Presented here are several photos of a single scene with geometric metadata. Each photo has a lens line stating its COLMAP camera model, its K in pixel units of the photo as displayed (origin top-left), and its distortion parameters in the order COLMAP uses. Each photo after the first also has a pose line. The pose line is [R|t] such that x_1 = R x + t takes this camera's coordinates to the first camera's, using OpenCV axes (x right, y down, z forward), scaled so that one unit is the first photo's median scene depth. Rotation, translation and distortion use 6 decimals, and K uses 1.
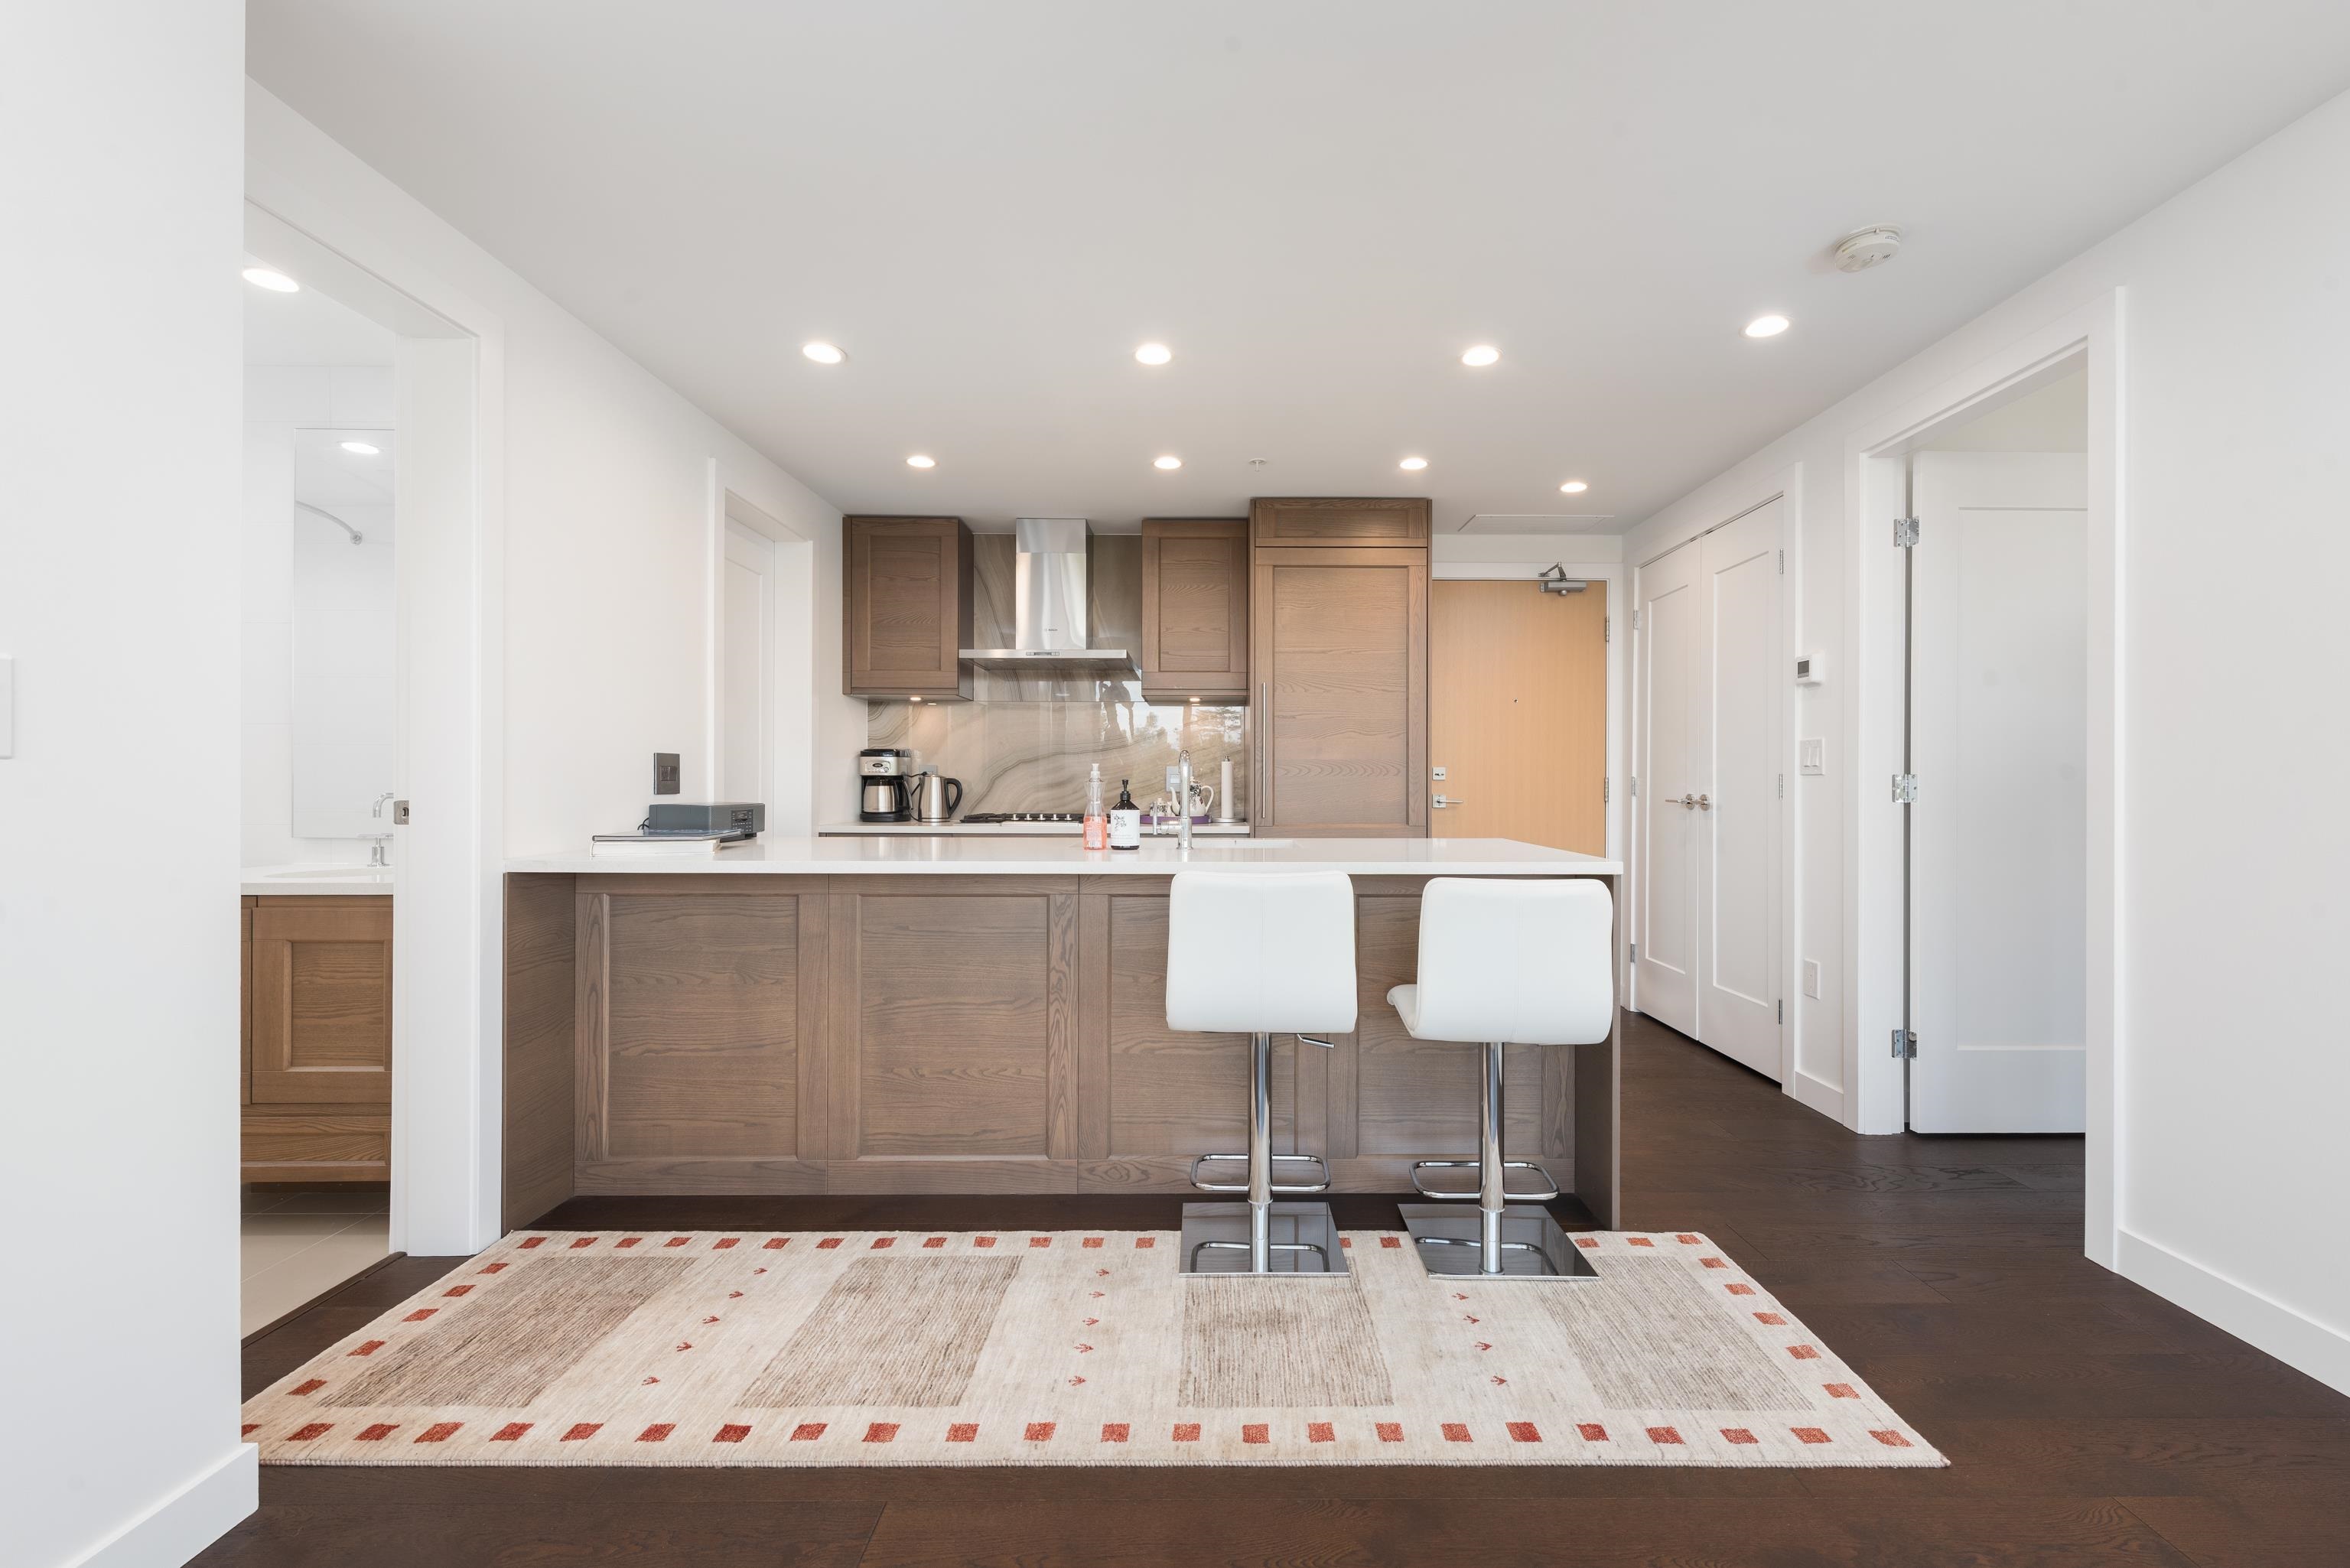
lens RADIAL K [[967.1, 0, 1234.4], [0, 967.1, 792.2], [0, 0, 1]] dist [0.009588, -0.002406]
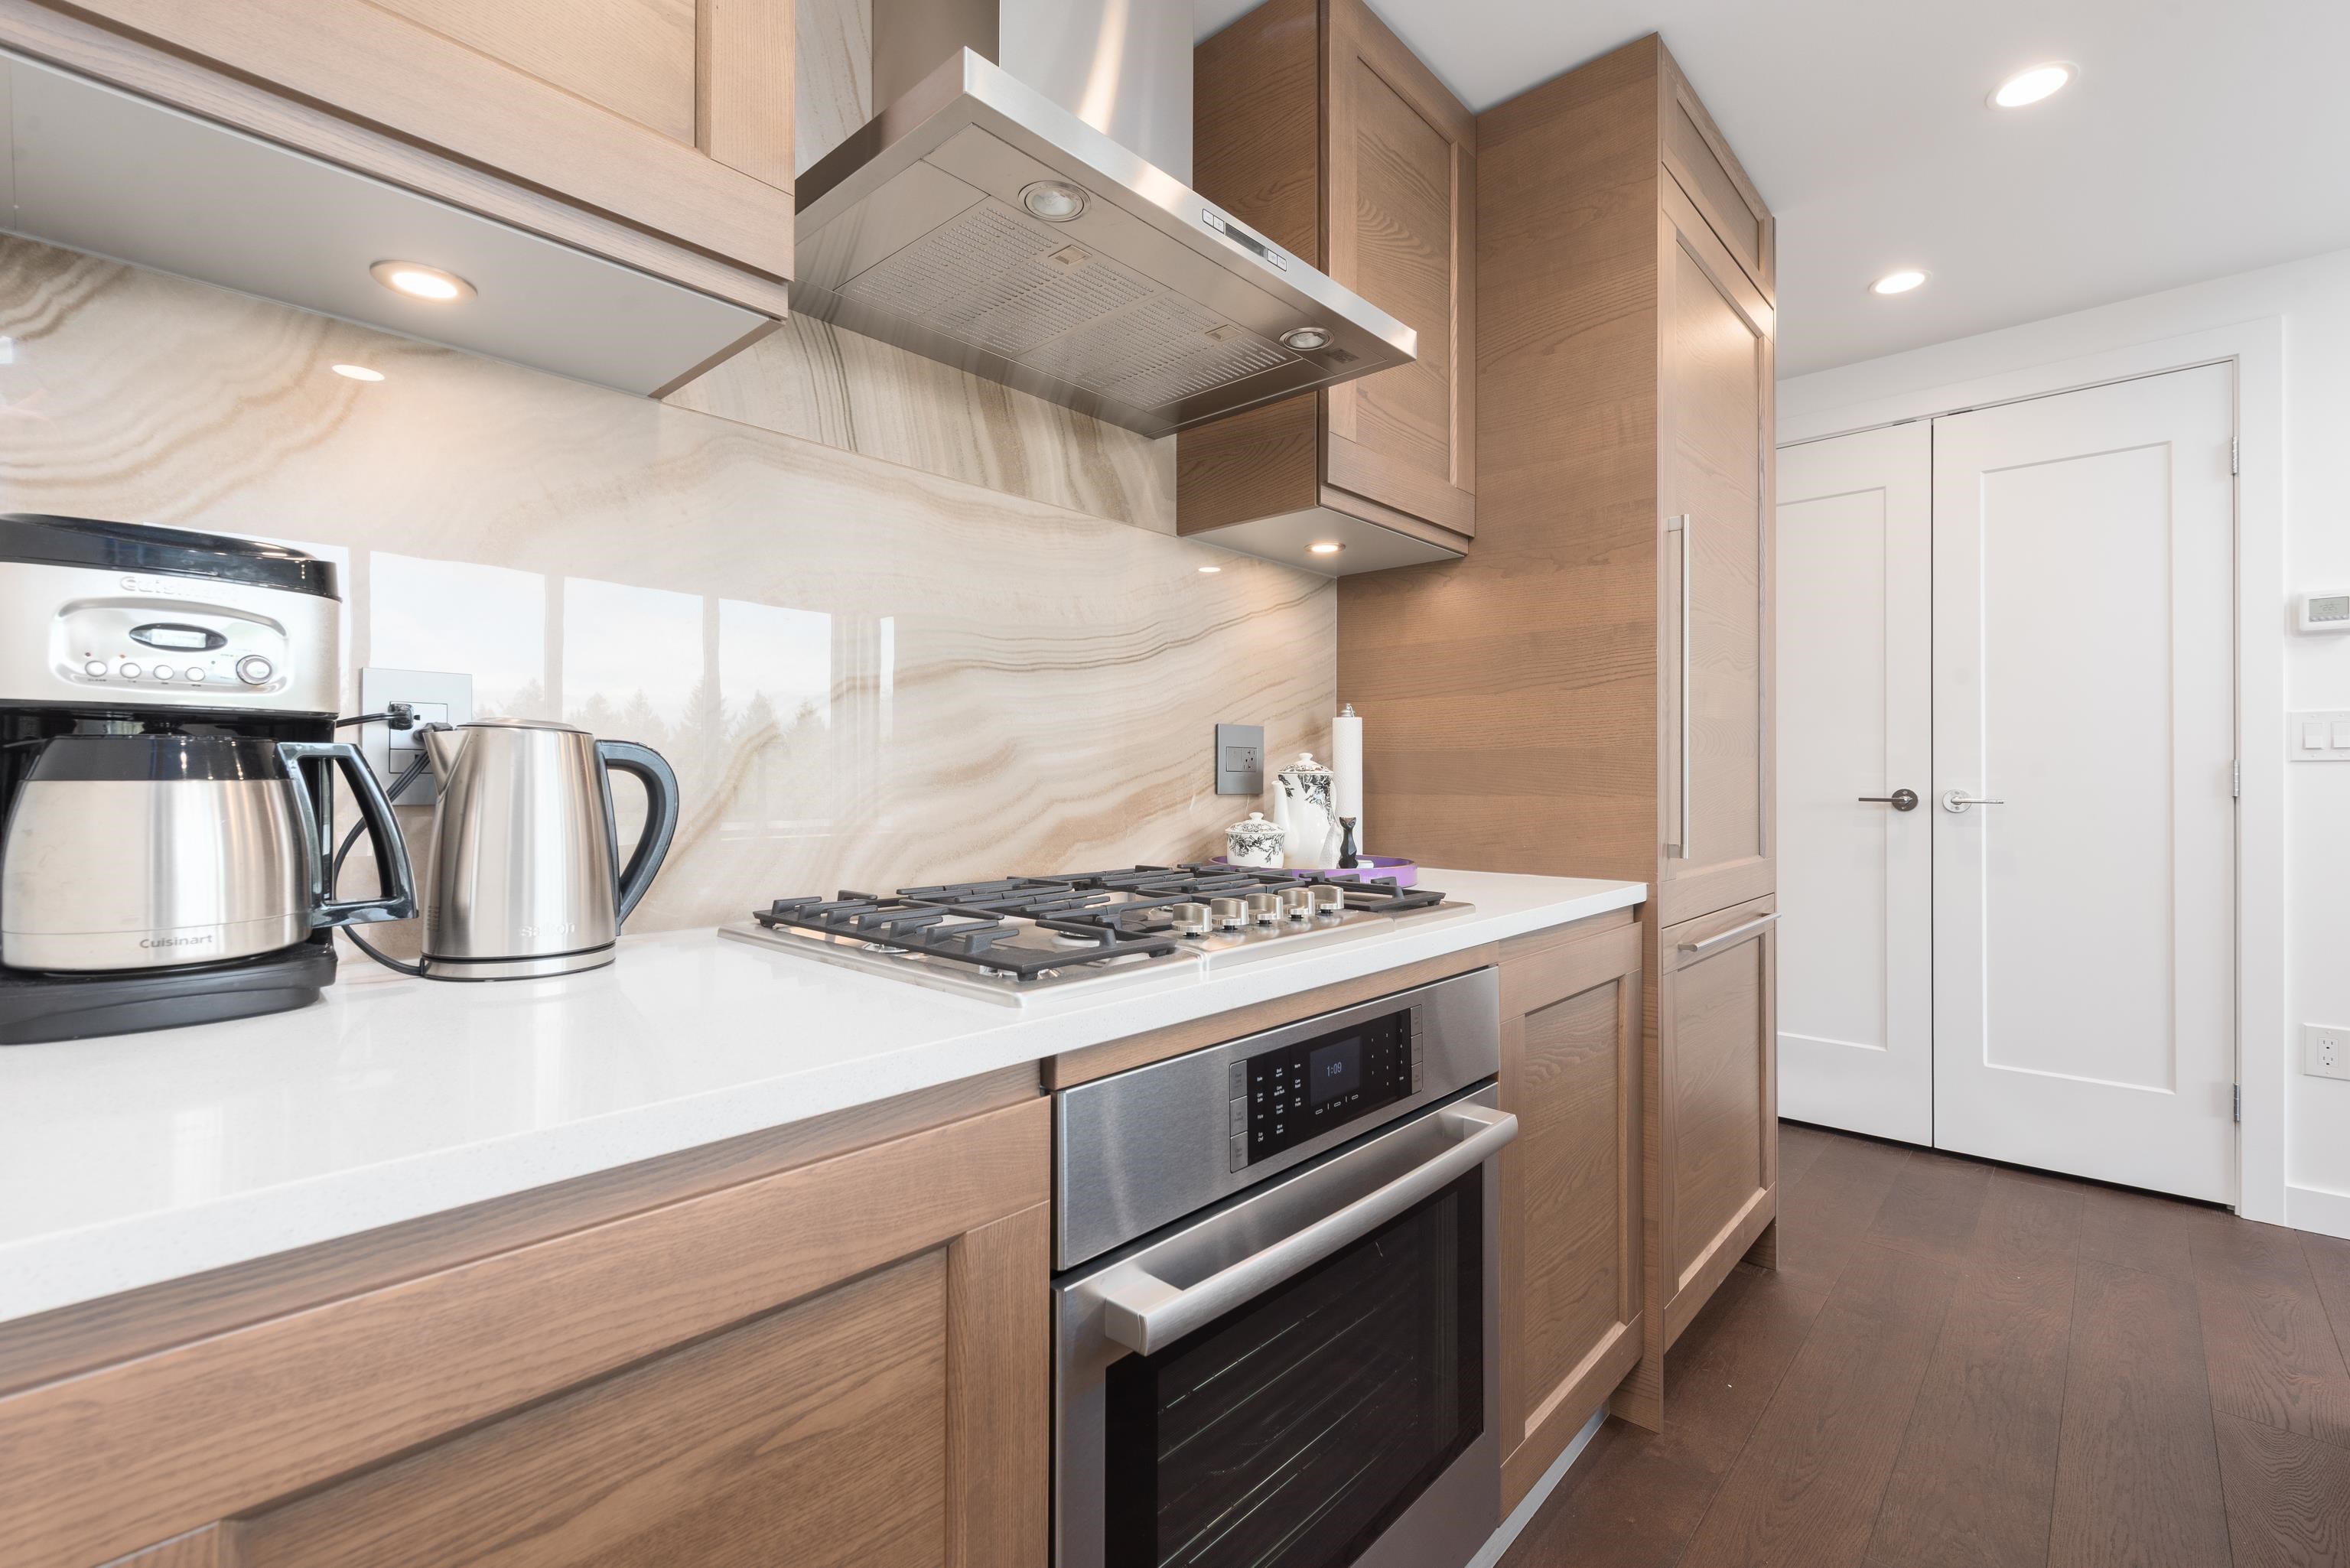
lens RADIAL K [[1034.8, 0, 1163.4], [0, 1034.8, 783.2], [0, 0, 1]] dist [0.005349, -0.000433]
pose [[0.683907, -0.004052, 0.729558, -0.611749], [0.007305, 0.999972, -0.001293, -0.007281], [-0.729533, 0.006213, 0.683917, 1.263957]]
